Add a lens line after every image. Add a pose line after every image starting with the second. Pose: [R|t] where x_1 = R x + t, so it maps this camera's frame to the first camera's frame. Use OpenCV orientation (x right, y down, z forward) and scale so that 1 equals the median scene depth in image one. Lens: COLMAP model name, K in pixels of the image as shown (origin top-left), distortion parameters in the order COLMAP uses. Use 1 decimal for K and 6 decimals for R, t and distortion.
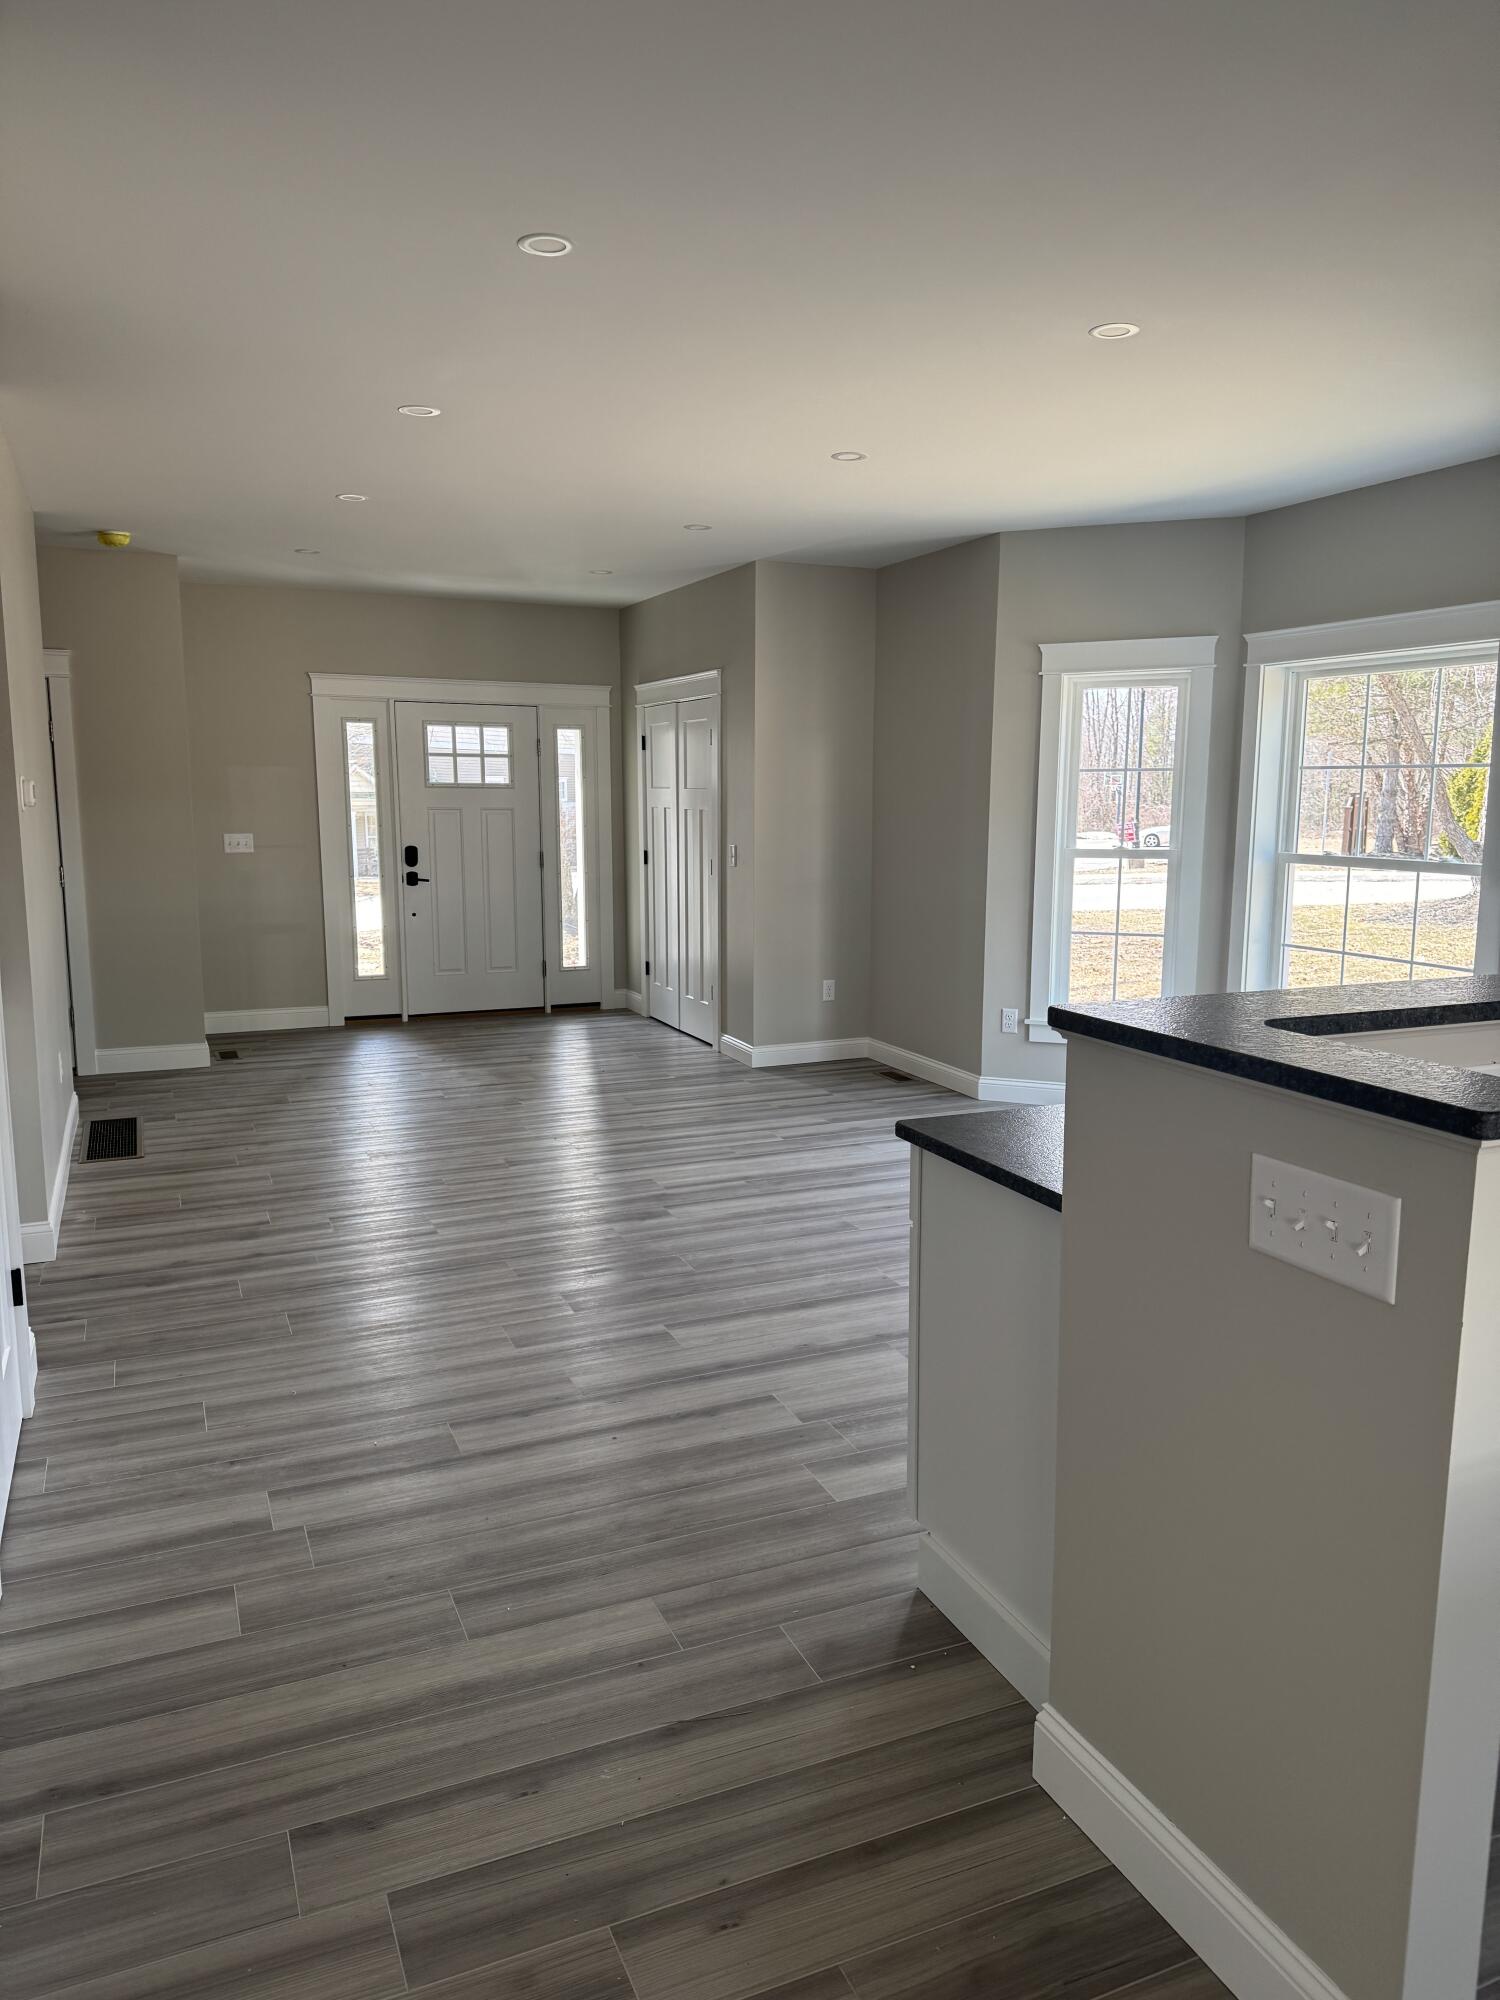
lens RADIAL K [[1415.2, 0, 752.1], [0, 1415.2, 1003.2], [0, 0, 1]] dist [0.006949, -0.001223]
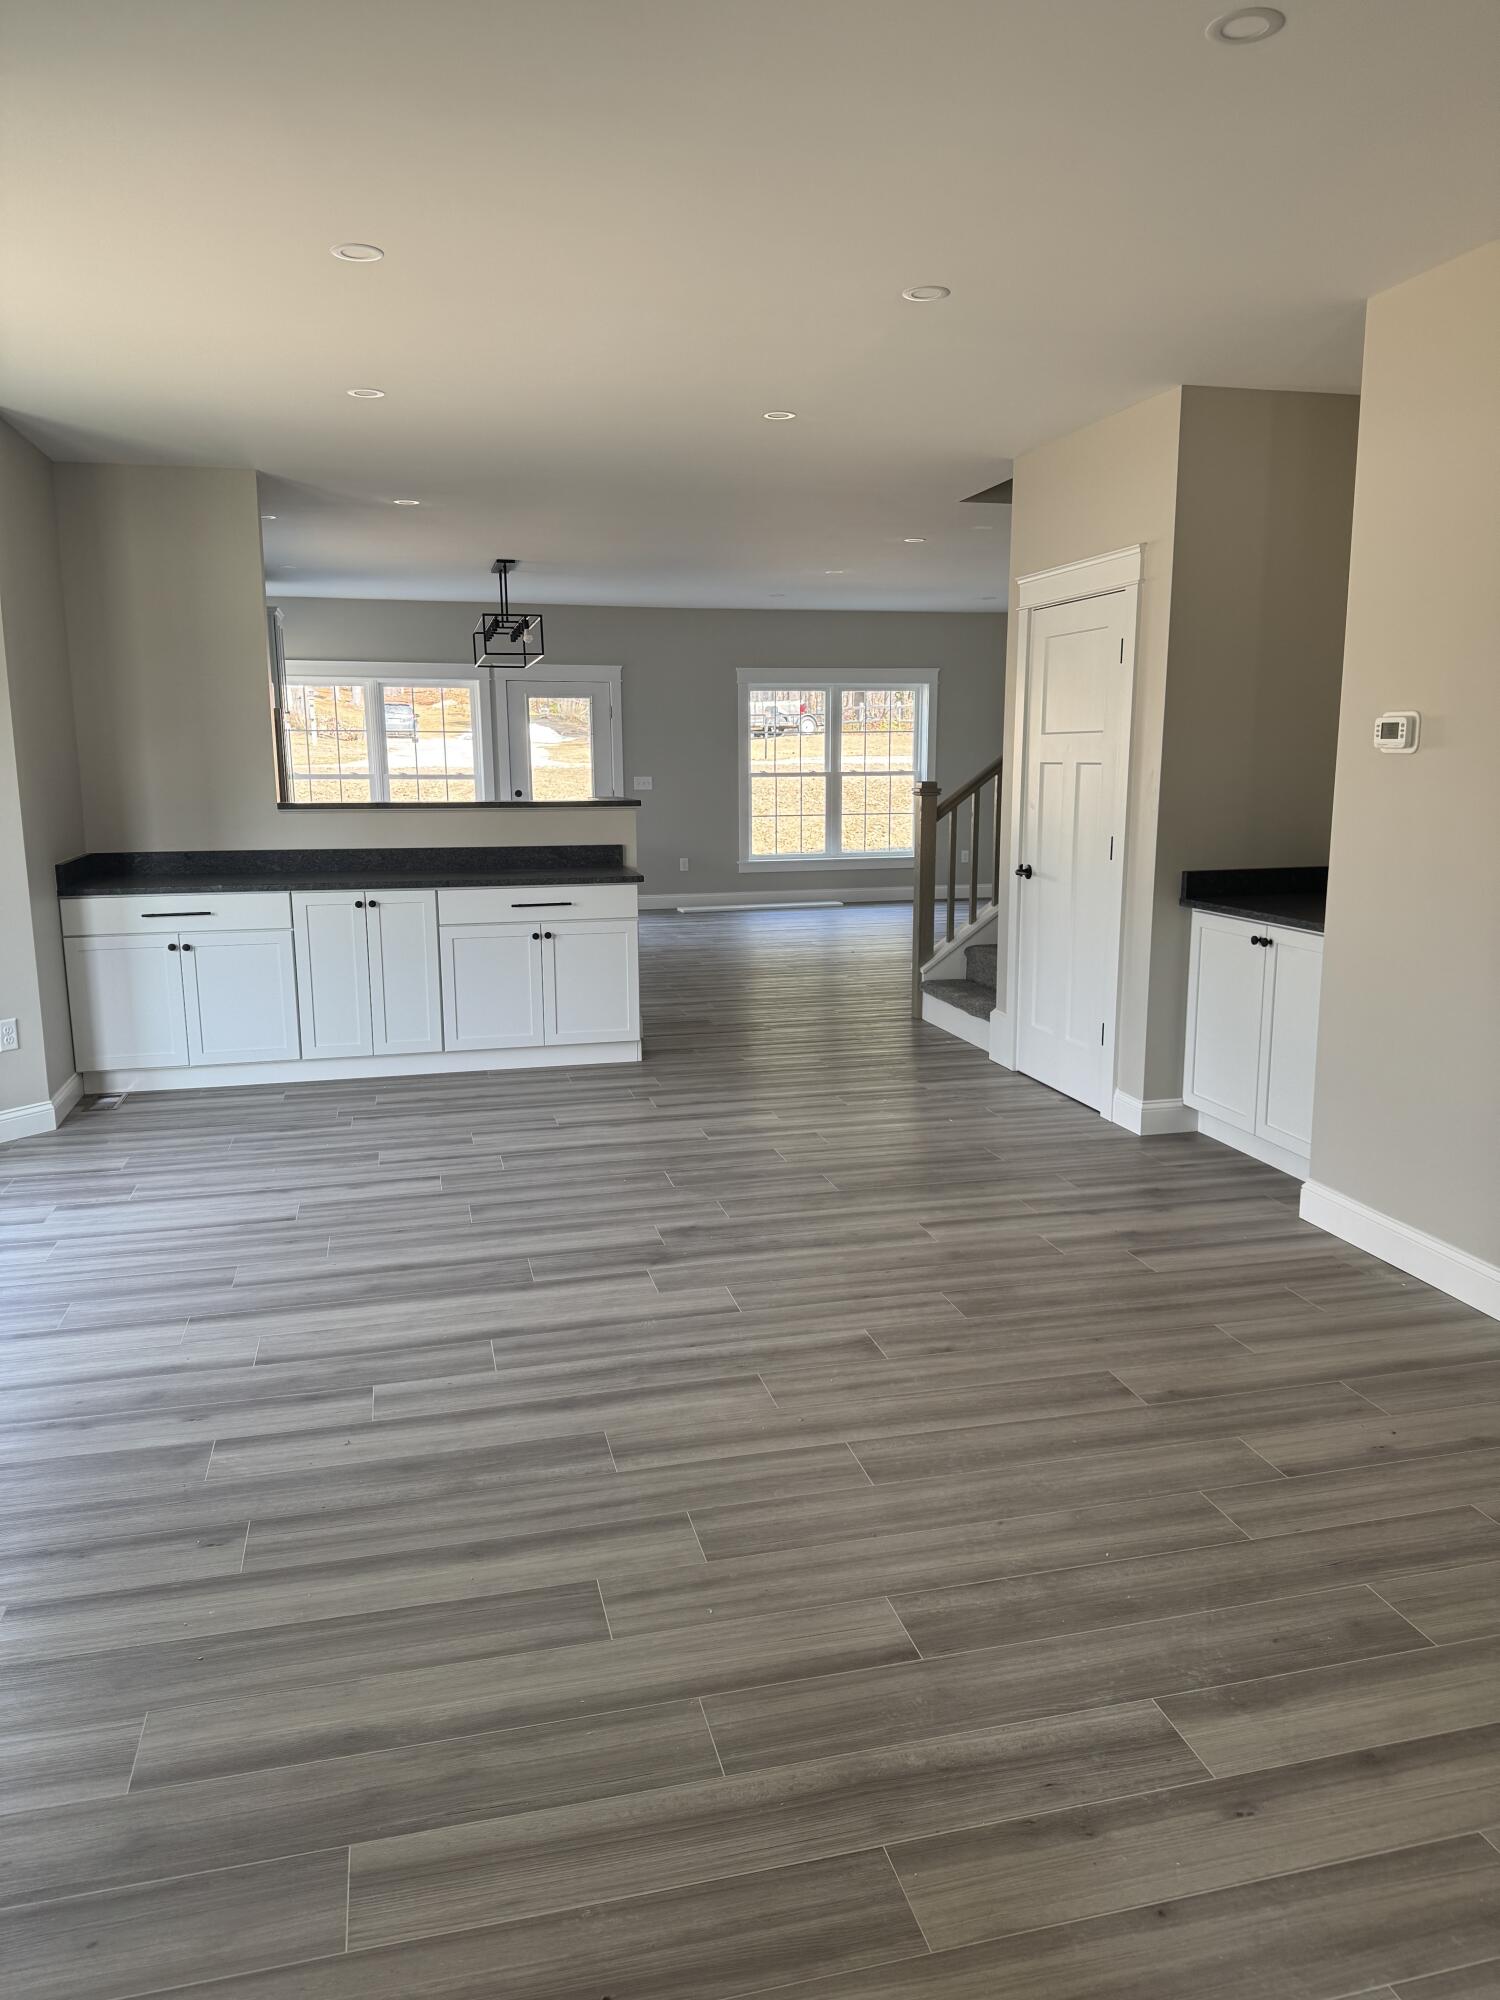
lens RADIAL K [[1415.2, 0, 747.3], [0, 1415.2, 1003.2], [0, 0, 1]] dist [0.006949, -0.001223]
pose [[-0.987749, -0.026892, 0.153716, -0.247040], [0.024524, 0.946048, 0.323097, -0.266601], [-0.154111, 0.322909, -0.933798, 1.810202]]
